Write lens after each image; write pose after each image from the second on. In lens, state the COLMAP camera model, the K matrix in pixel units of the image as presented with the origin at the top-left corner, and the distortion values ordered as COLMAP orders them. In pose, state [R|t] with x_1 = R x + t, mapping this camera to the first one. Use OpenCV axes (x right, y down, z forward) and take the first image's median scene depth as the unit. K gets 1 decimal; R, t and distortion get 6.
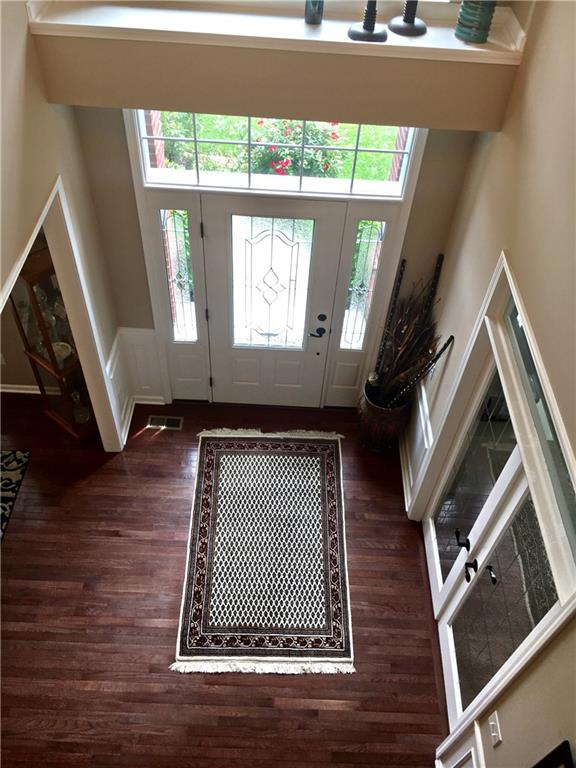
lens RADIAL K [[661.9, 0, 284.4], [0, 661.9, 366.9], [0, 0, 1]] dist [0.095967, -0.165654]
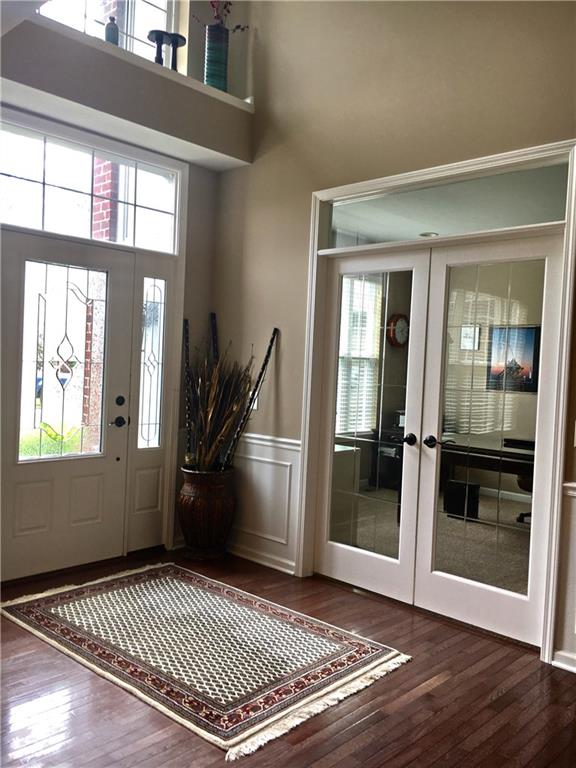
lens RADIAL K [[661.9, 0, 284.4], [0, 661.9, 366.9], [0, 0, 1]] dist [0.095967, -0.165654]
pose [[0.673200, -0.023802, 0.739077, -0.450686], [0.534114, 0.706871, -0.463741, 0.422639], [-0.511395, 0.706942, 0.488579, 0.410861]]
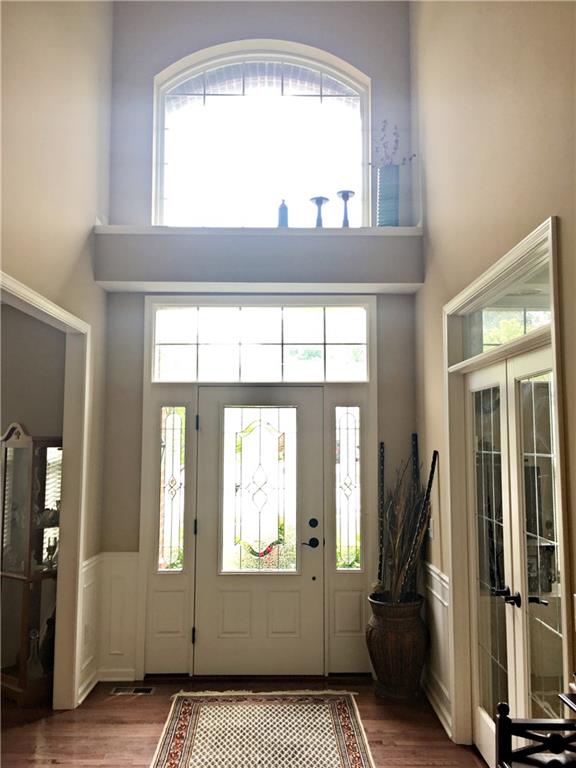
lens RADIAL K [[661.9, 0, 284.4], [0, 661.9, 366.9], [0, 0, 1]] dist [0.095967, -0.165654]
pose [[0.998658, -0.038565, 0.034564, -0.010916], [0.050691, 0.591307, -0.804852, 0.570320], [0.010601, 0.805524, 0.592468, 0.229479]]
